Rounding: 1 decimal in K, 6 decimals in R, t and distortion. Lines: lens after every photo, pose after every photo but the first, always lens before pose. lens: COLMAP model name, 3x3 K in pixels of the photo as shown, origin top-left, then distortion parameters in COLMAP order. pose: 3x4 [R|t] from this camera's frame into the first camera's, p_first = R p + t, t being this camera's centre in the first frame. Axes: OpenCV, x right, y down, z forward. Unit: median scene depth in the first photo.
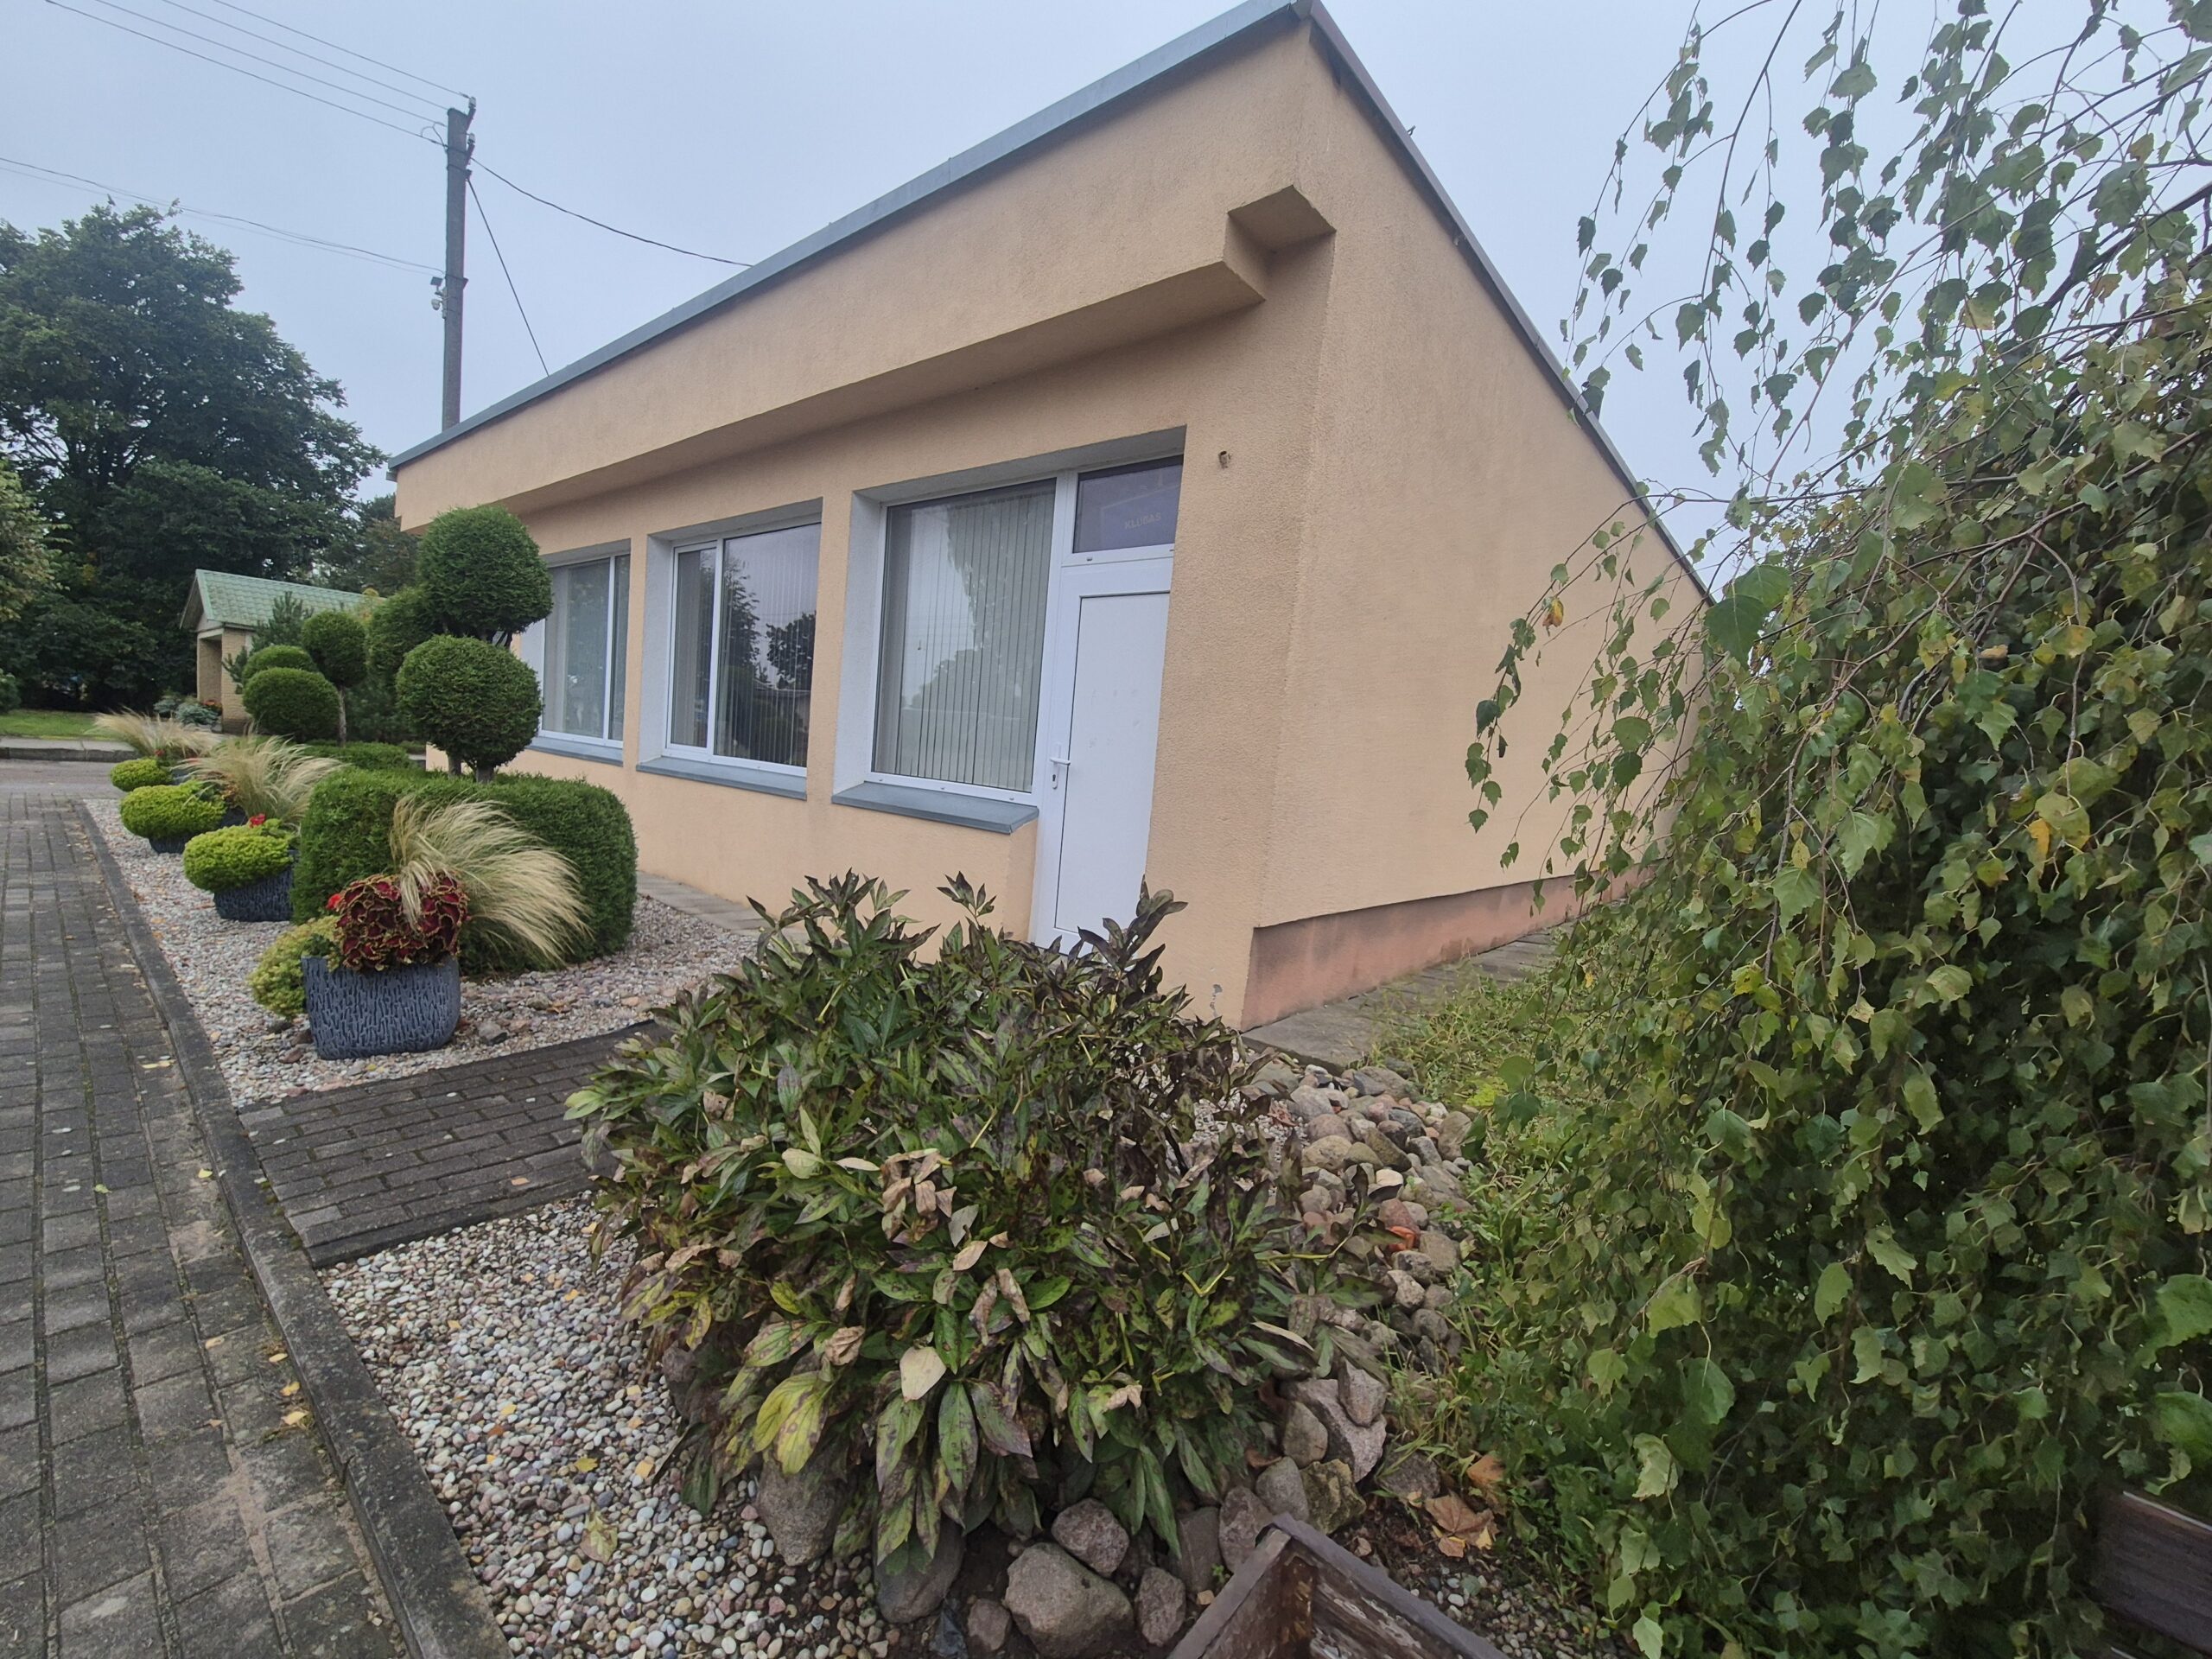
lens RADIAL K [[895.4, 0, 1094.2], [0, 895.4, 834.0], [0, 0, 1]] dist [-0.009007, 0.002571]
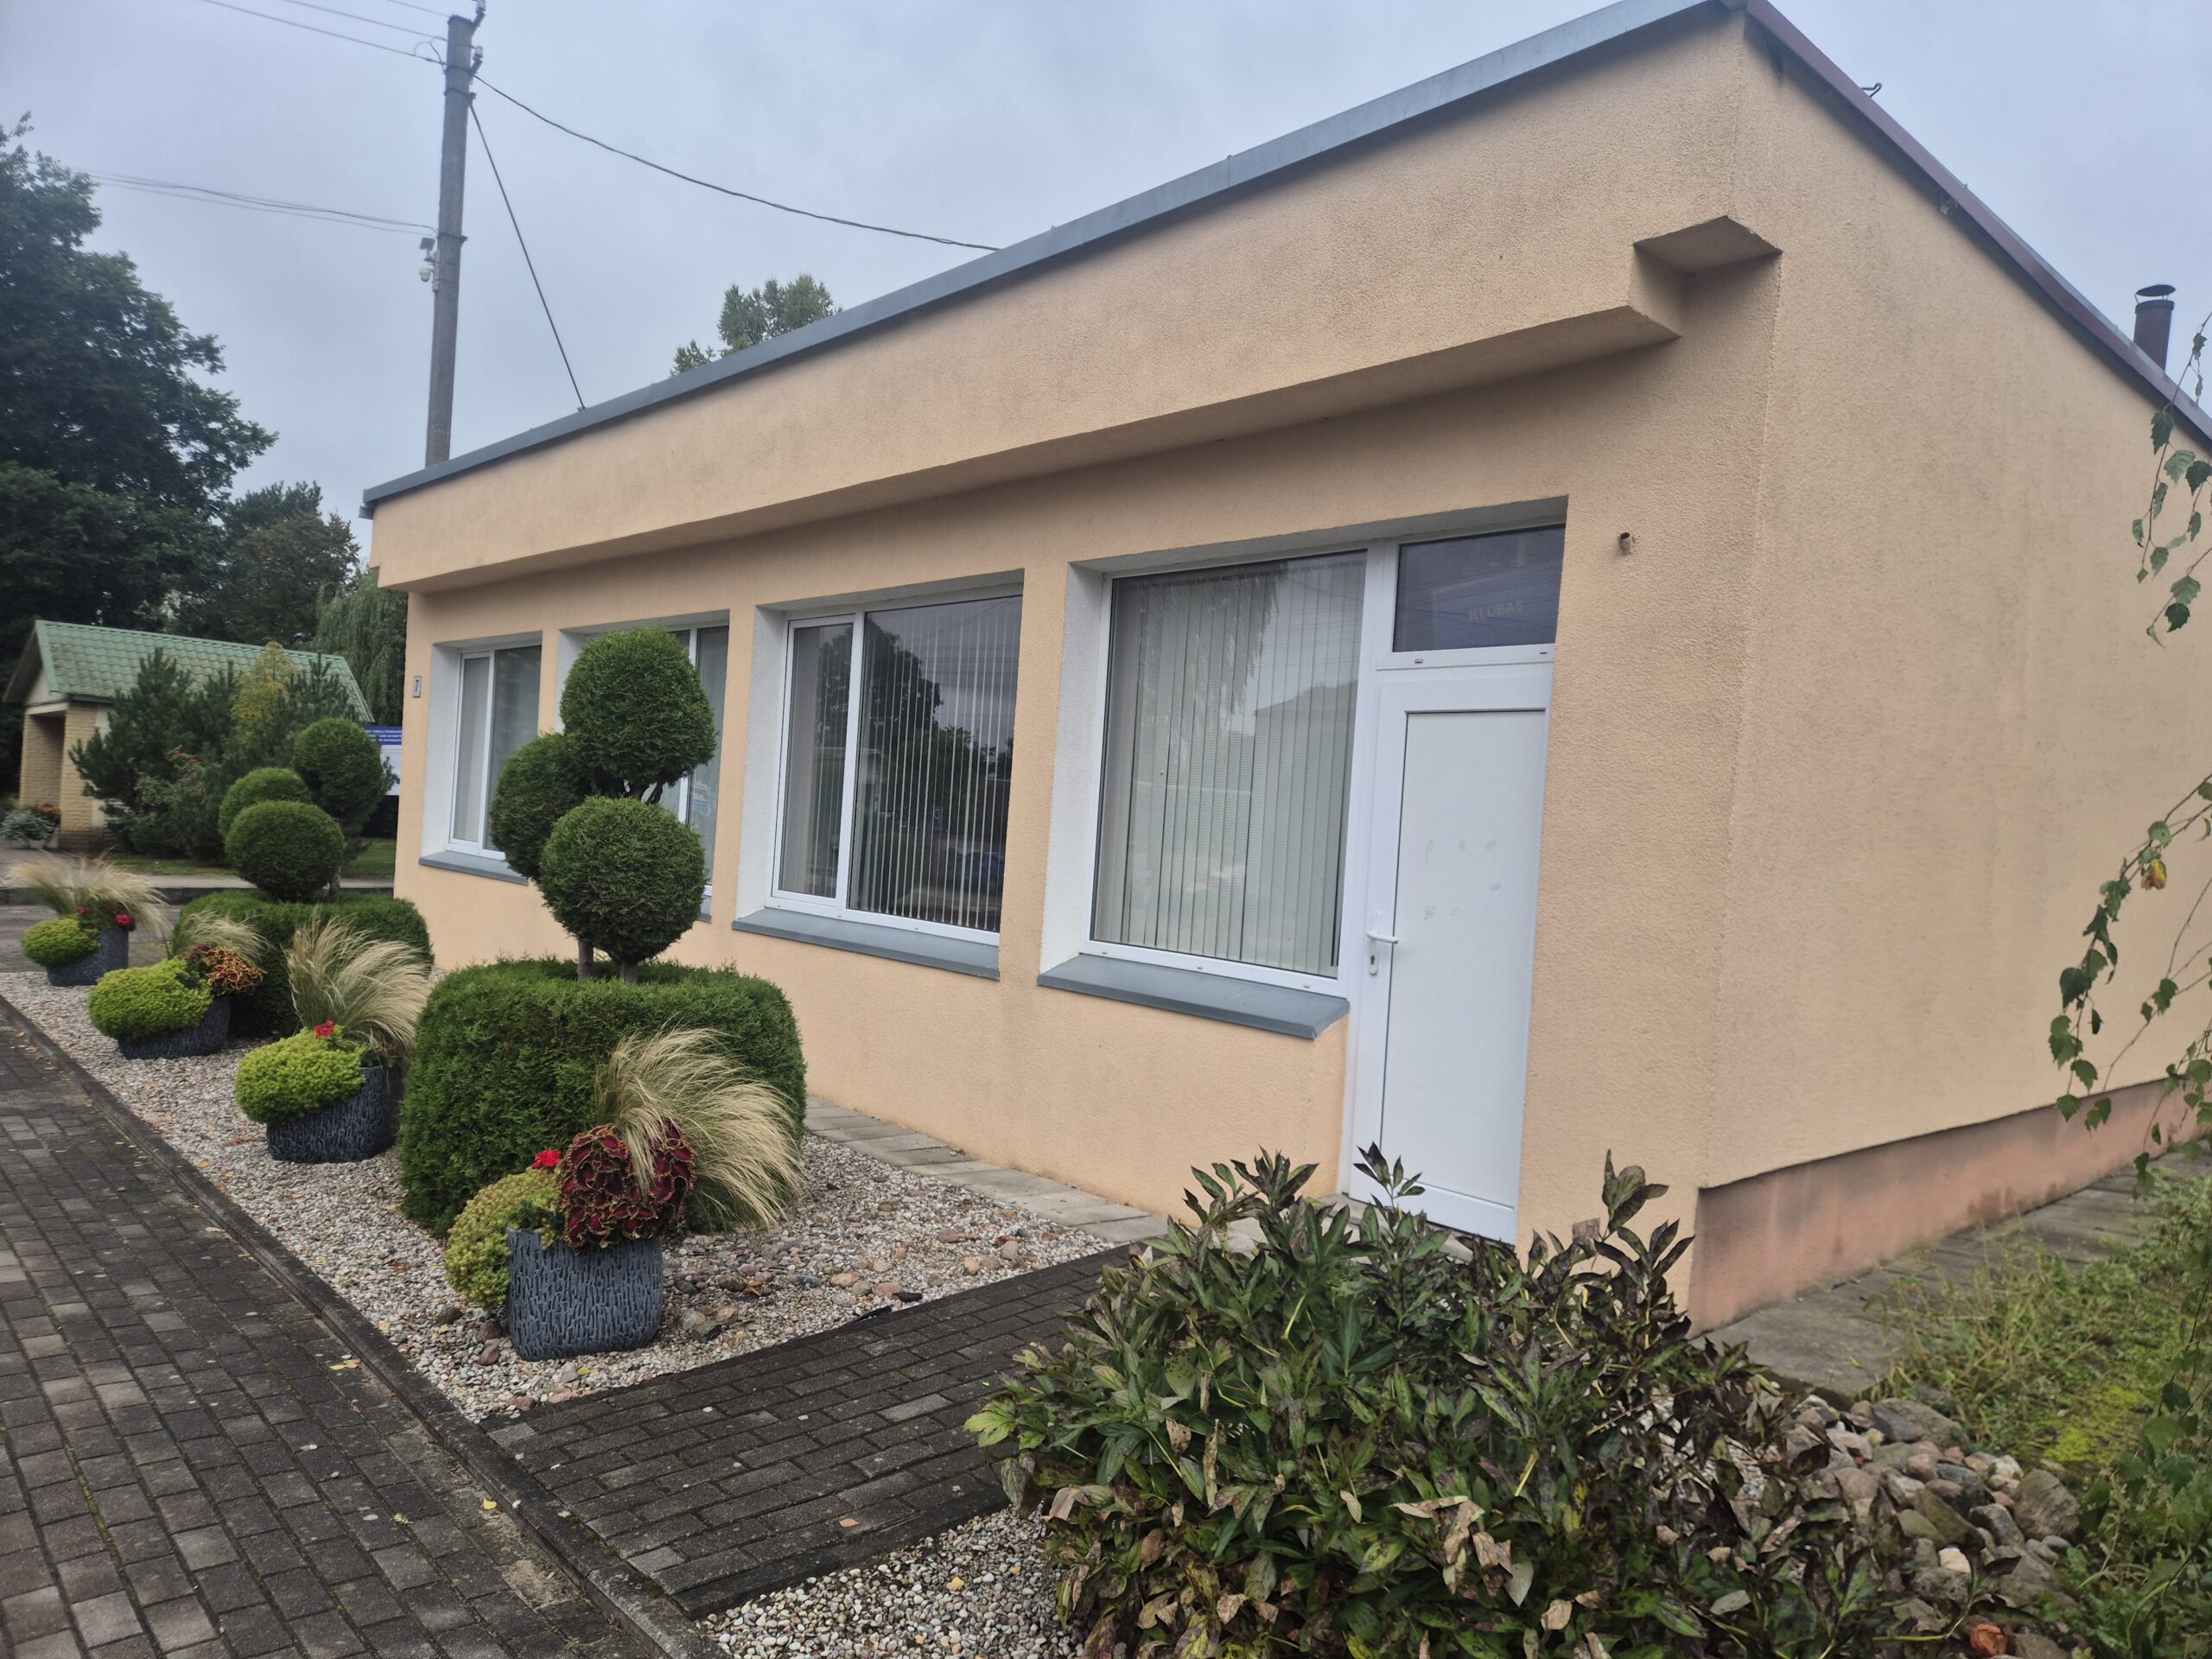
lens RADIAL K [[1482.3, 0, 1099.1], [0, 1482.3, 827.9], [0, 0, 1]] dist [0.055323, -0.045140]
pose [[0.993015, -0.020805, -0.116139, -0.149365], [0.010824, 0.996243, -0.085920, -0.083033], [0.117490, 0.084063, 0.989510, -0.255841]]
